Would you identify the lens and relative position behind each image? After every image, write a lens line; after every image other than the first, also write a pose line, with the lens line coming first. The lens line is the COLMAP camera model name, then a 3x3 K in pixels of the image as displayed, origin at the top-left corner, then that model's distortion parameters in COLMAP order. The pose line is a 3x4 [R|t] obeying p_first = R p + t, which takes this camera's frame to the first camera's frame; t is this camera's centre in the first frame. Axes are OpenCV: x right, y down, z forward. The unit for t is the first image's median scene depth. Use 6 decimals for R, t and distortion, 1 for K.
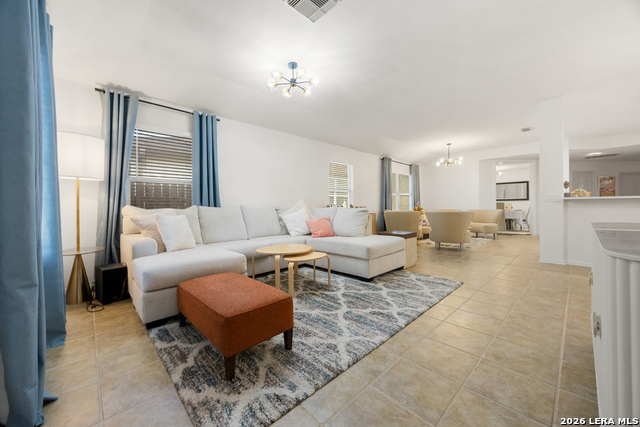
lens RADIAL K [[245.1, 0, 316.2], [0, 245.1, 204.5], [0, 0, 1]] dist [-0.000826, -0.000101]
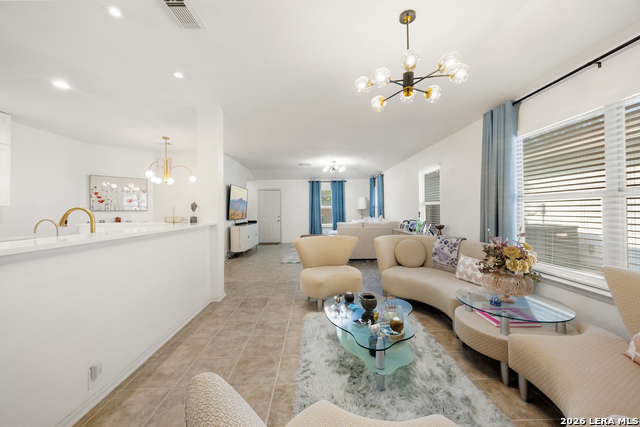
lens RADIAL K [[247.7, 0, 321.5], [0, 247.7, 206.2], [0, 0, 1]] dist [-0.000481, -0.000163]
pose [[-0.661897, -0.003379, -0.749587, 1.802714], [0.013935, 0.999762, -0.016812, -0.077302], [0.749466, -0.021574, -0.661692, 2.470711]]
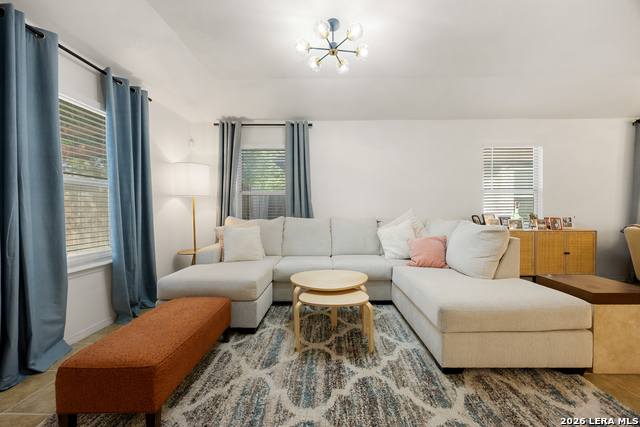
lens RADIAL K [[246.9, 0, 320.8], [0, 246.9, 211.2], [0, 0, 1]] dist [-0.001043, -0.000181]
pose [[0.719894, 0.007165, -0.694047, 0.378276], [0.004830, 0.999871, 0.015333, -0.036081], [0.694068, -0.014390, 0.719766, 0.441992]]
